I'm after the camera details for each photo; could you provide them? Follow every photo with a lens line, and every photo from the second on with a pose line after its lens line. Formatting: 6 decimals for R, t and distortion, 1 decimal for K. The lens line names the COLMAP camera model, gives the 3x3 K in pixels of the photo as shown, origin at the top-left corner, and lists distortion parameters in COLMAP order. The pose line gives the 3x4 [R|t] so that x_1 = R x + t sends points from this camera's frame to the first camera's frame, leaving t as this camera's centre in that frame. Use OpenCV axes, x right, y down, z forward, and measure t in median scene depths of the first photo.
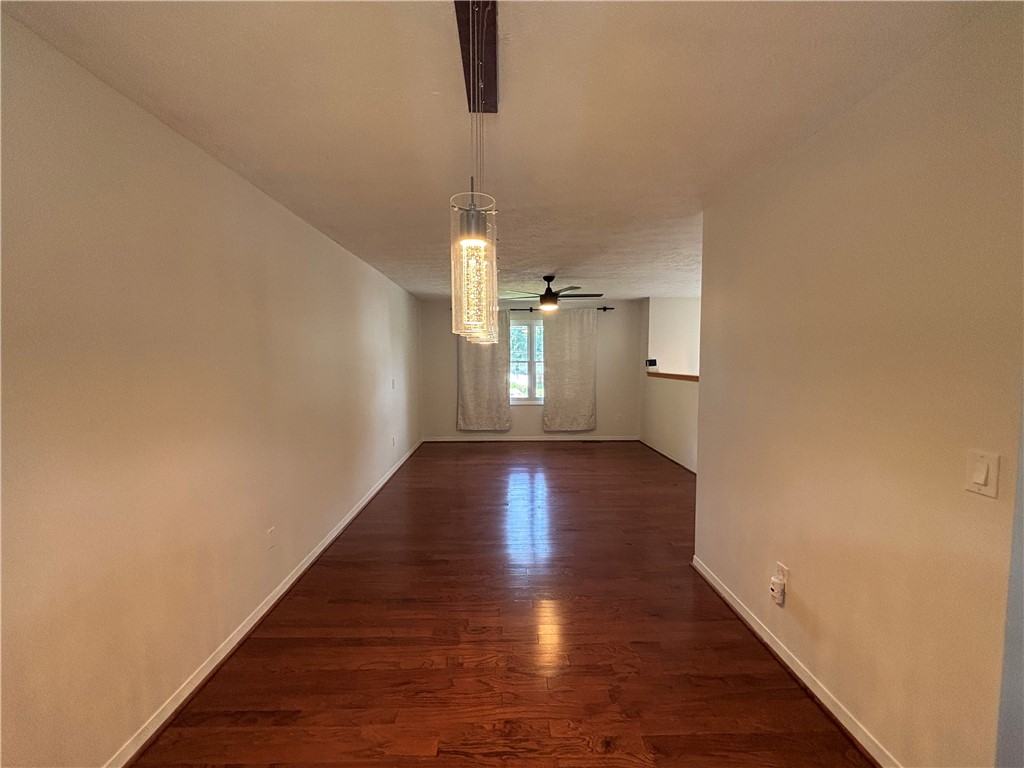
lens RADIAL K [[415.7, 0, 508.9], [0, 415.7, 389.9], [0, 0, 1]] dist [0.002825, -0.000067]
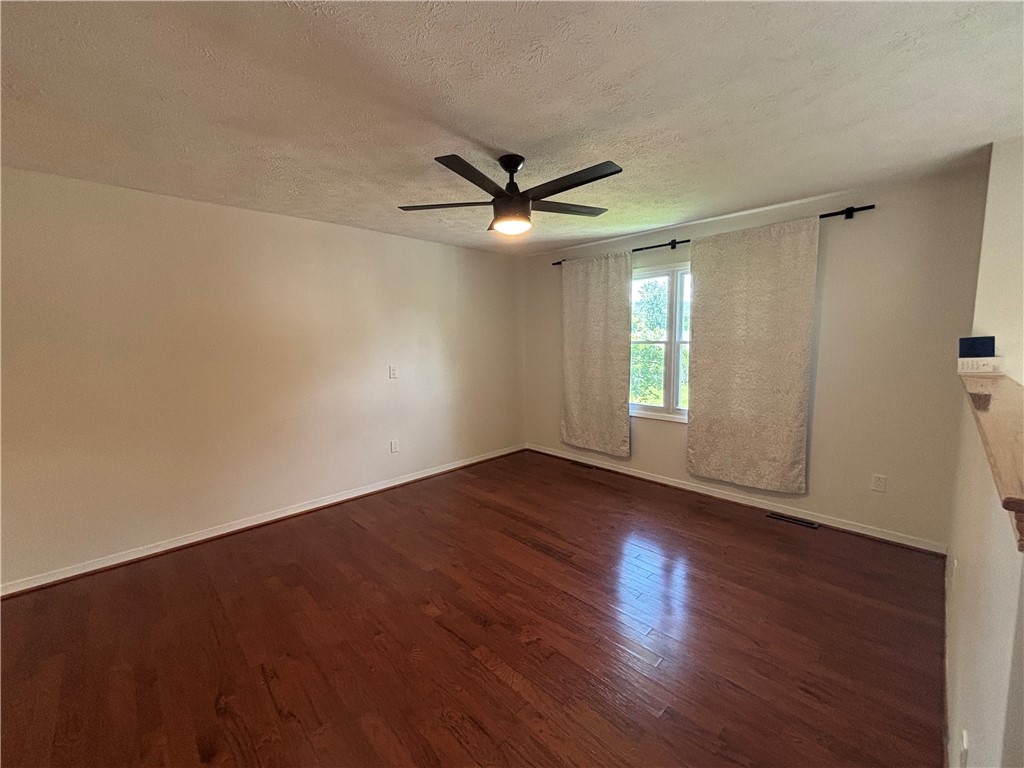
lens RADIAL K [[415.7, 0, 517.6], [0, 415.7, 382.4], [0, 0, 1]] dist [0.002825, -0.000067]
pose [[0.676797, 0.073883, -0.732453, 0.321872], [-0.049068, 0.997266, 0.055256, -0.035582], [0.734533, -0.001457, 0.678572, 0.485574]]
